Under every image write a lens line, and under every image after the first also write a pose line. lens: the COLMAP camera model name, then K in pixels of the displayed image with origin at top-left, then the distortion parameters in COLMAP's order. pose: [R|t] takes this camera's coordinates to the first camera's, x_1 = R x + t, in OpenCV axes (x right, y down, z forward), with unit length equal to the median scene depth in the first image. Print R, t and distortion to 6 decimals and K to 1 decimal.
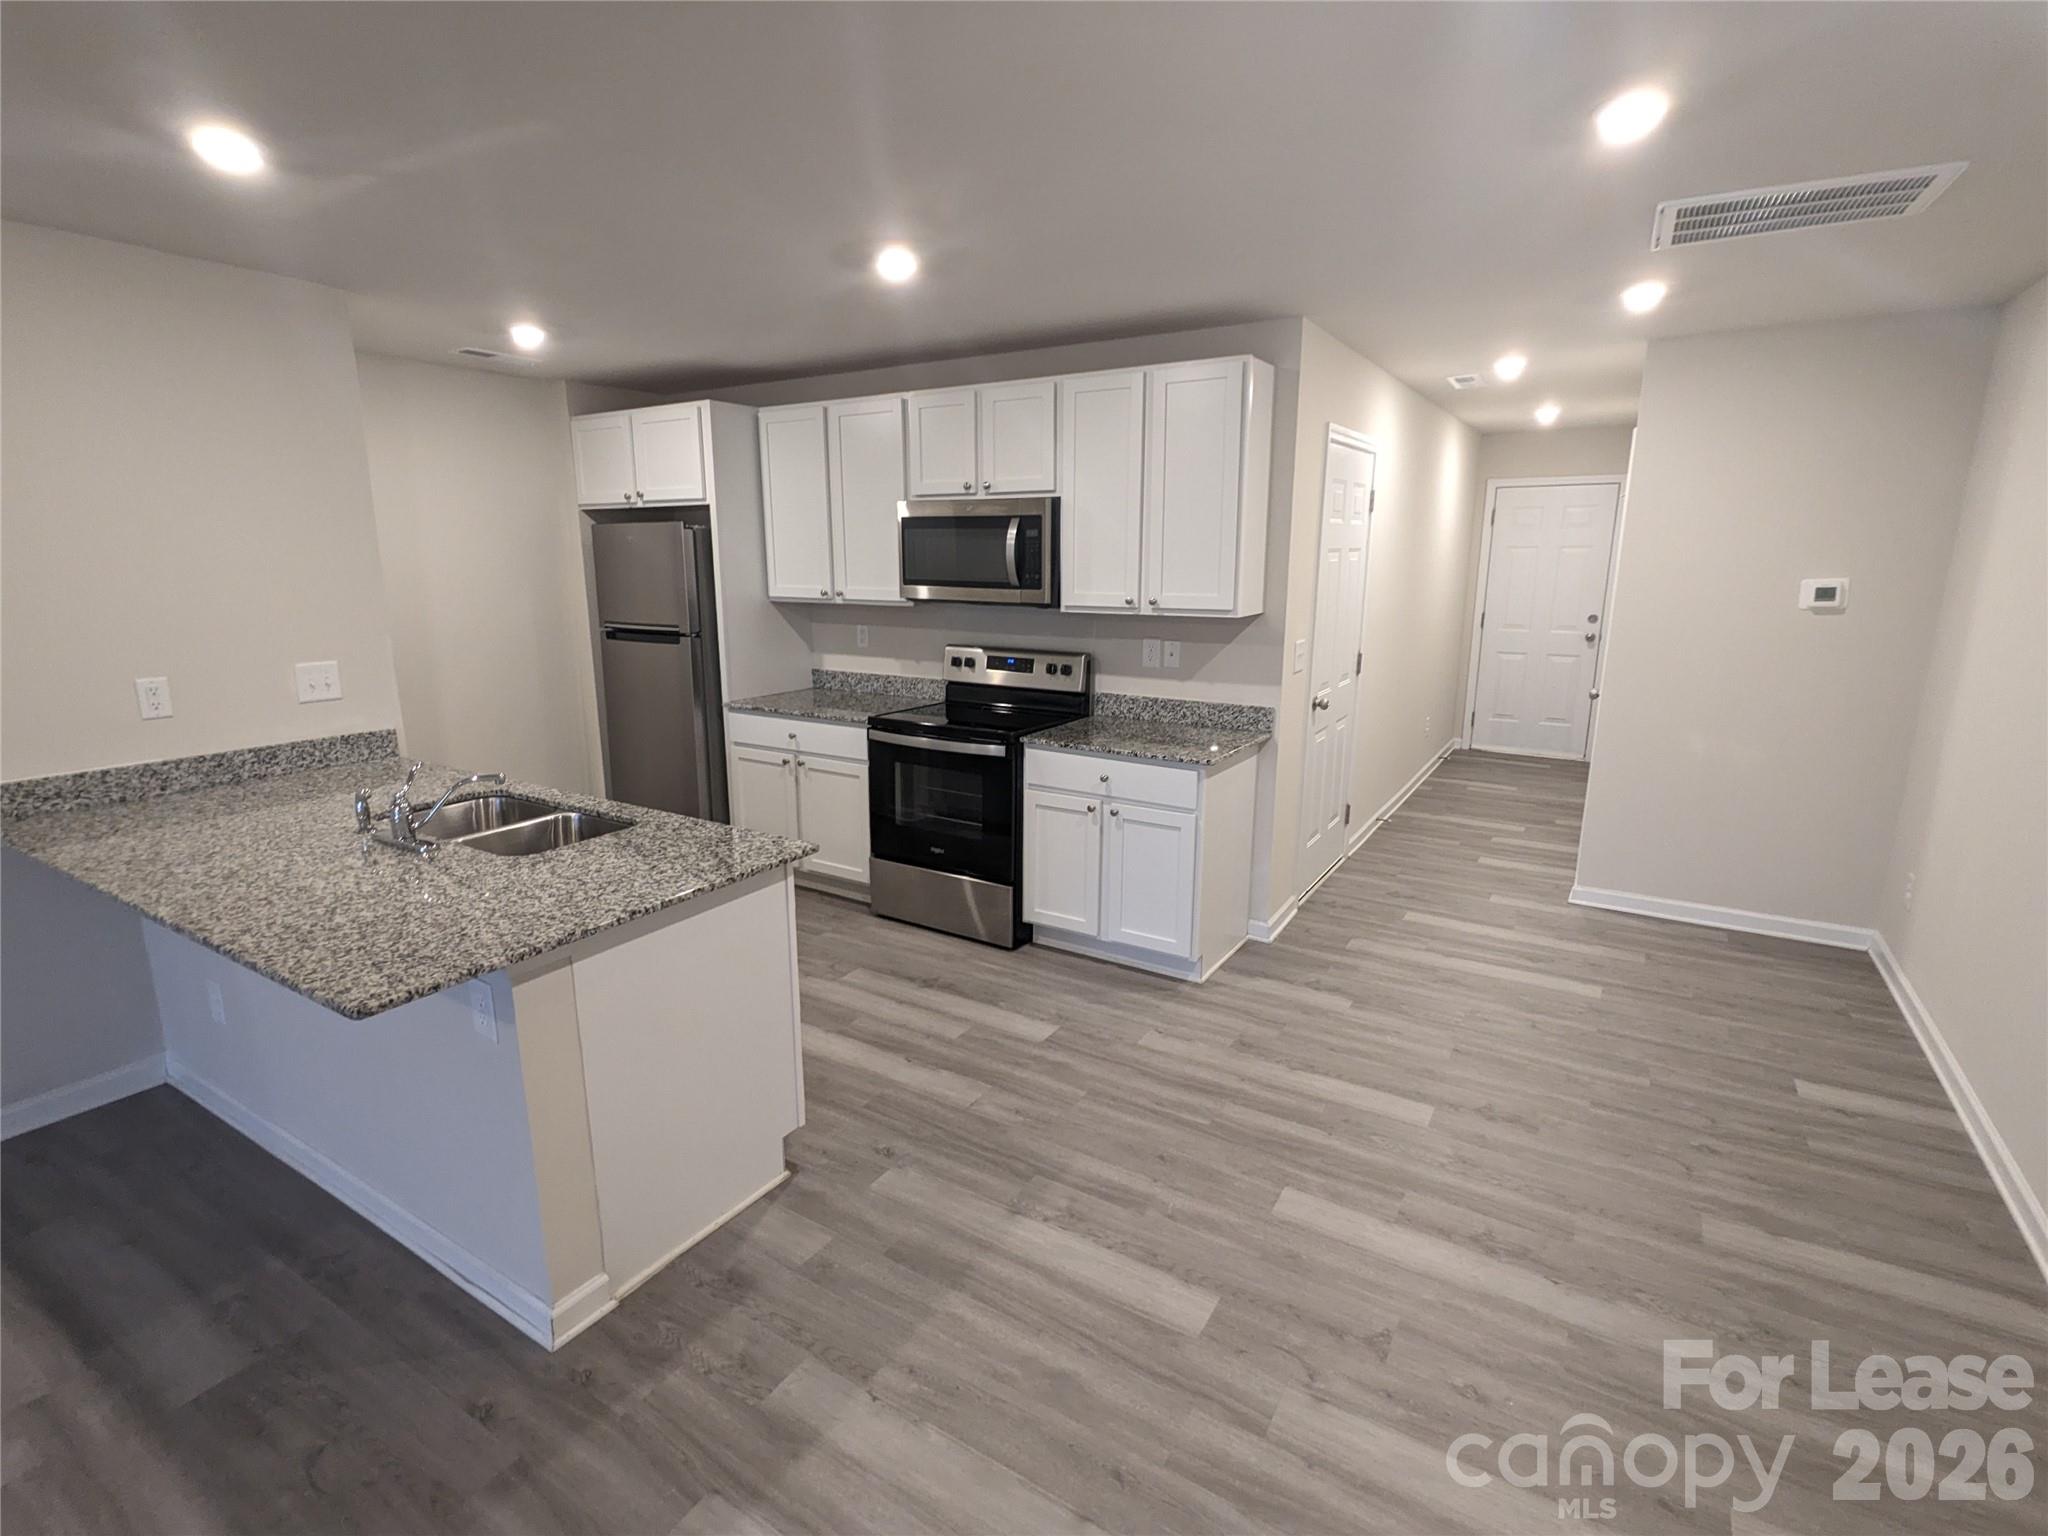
lens RADIAL K [[977.7, 0, 1027.2], [0, 977.7, 764.5], [0, 0, 1]] dist [-0.002305, -0.000064]
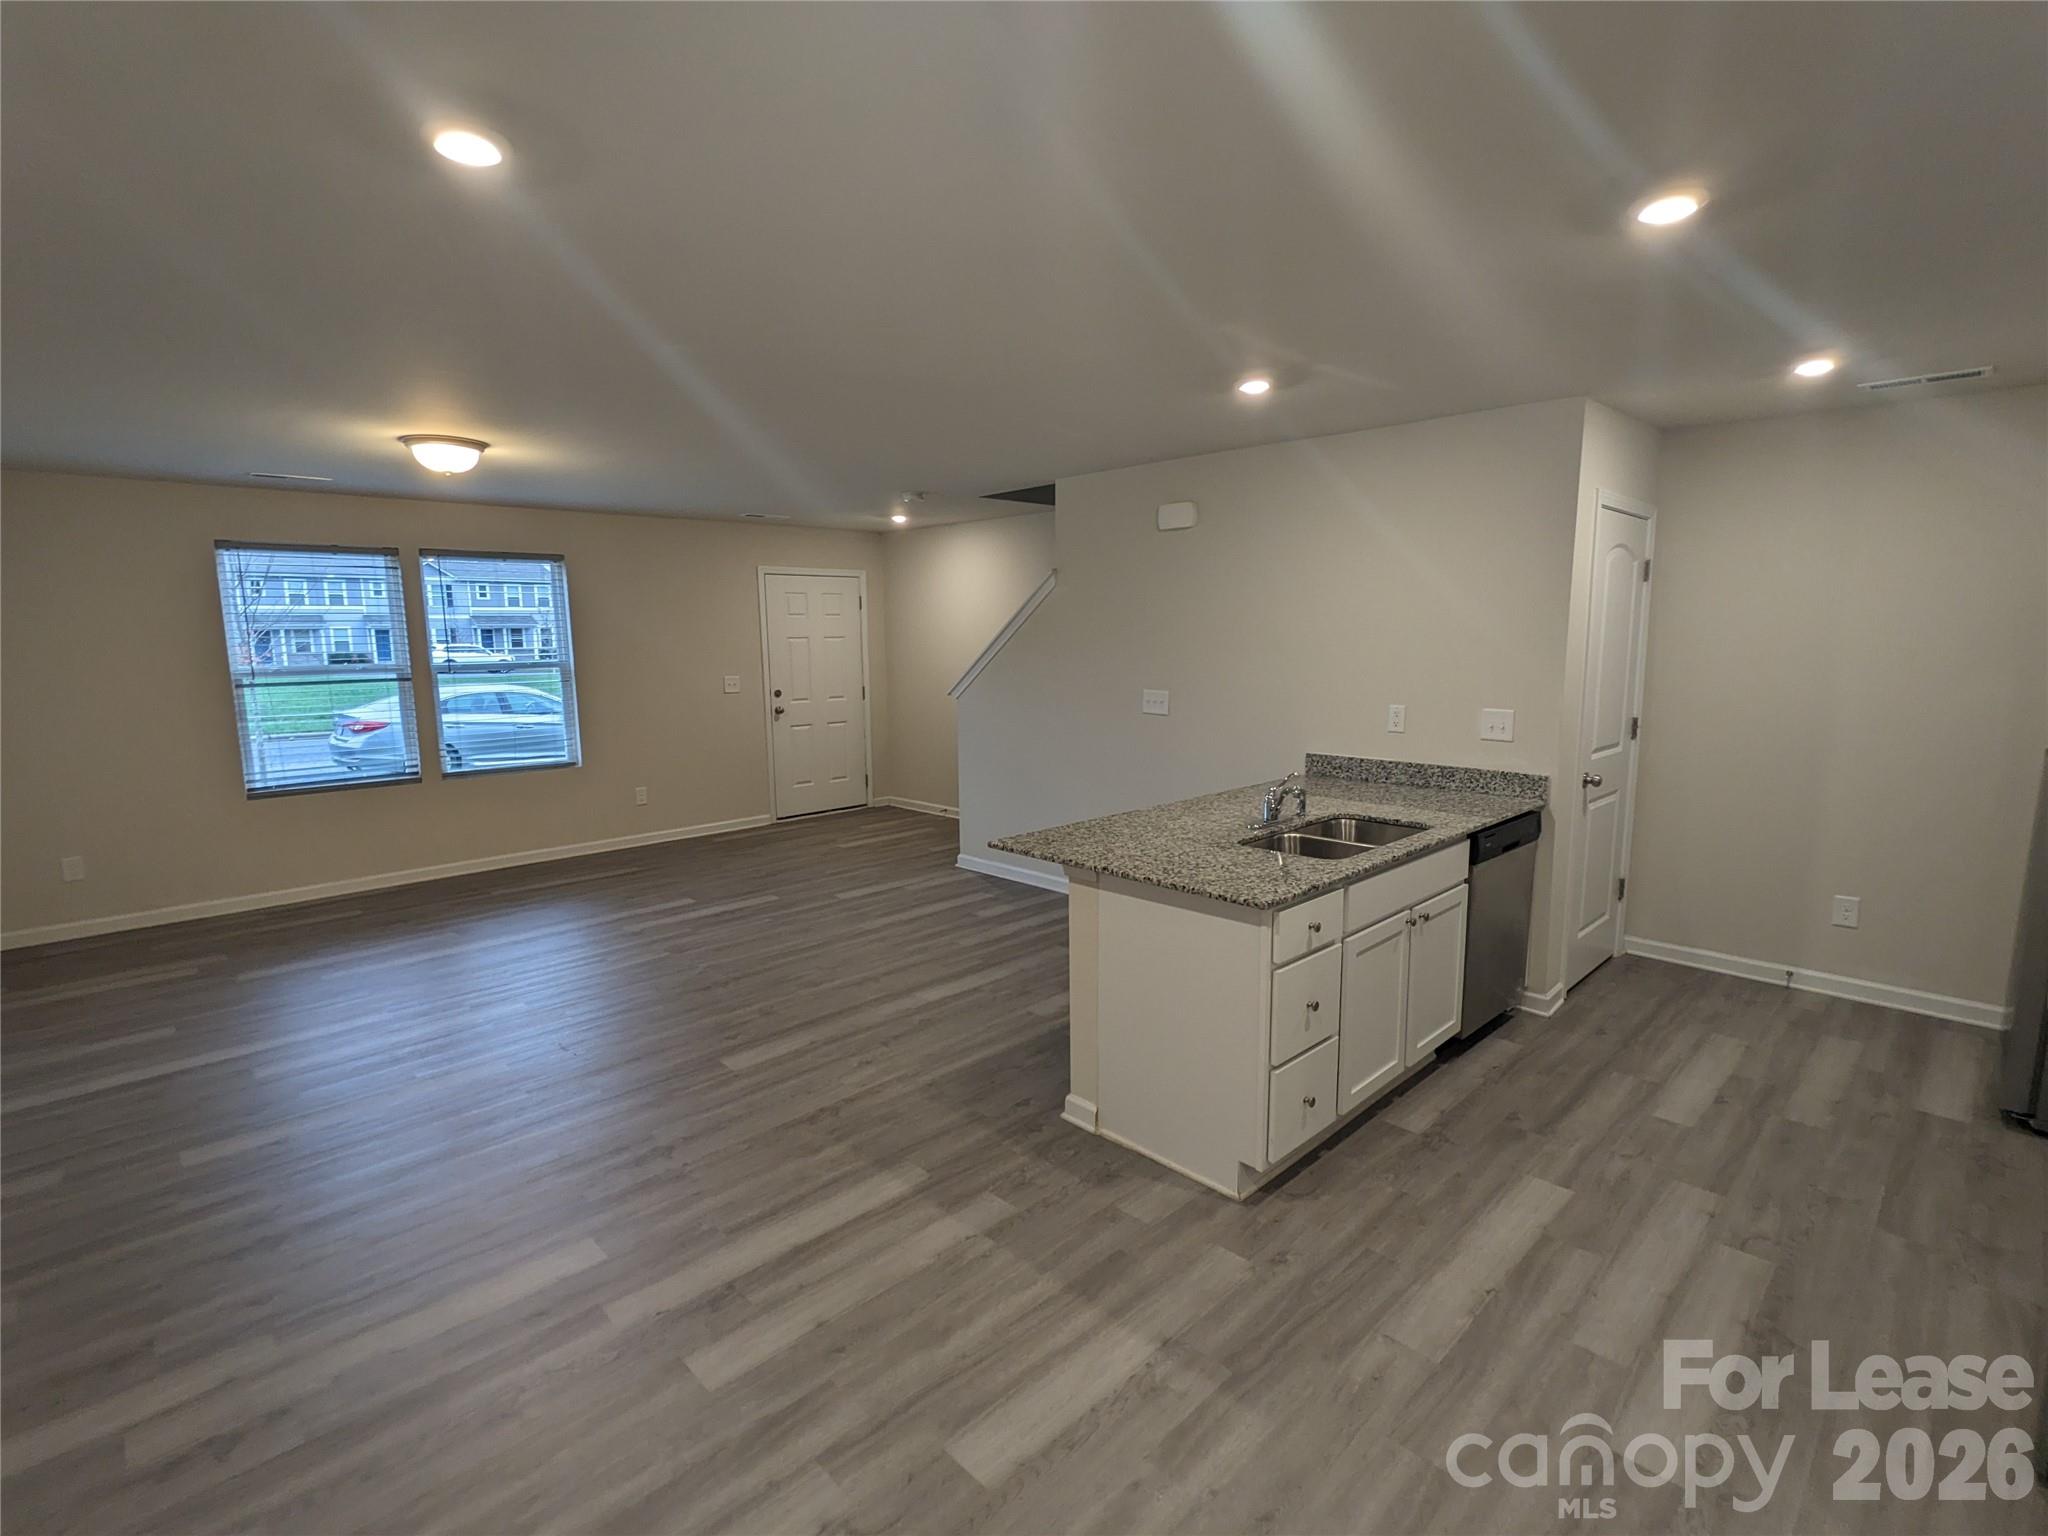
lens RADIAL K [[977.7, 0, 1026.7], [0, 977.7, 773.9], [0, 0, 1]] dist [-0.002305, -0.000064]
pose [[-0.243195, 0.147237, -0.958737, 0.889069], [-0.196497, 0.960440, 0.197342, -0.222171], [0.949866, 0.236381, -0.204642, 1.029918]]
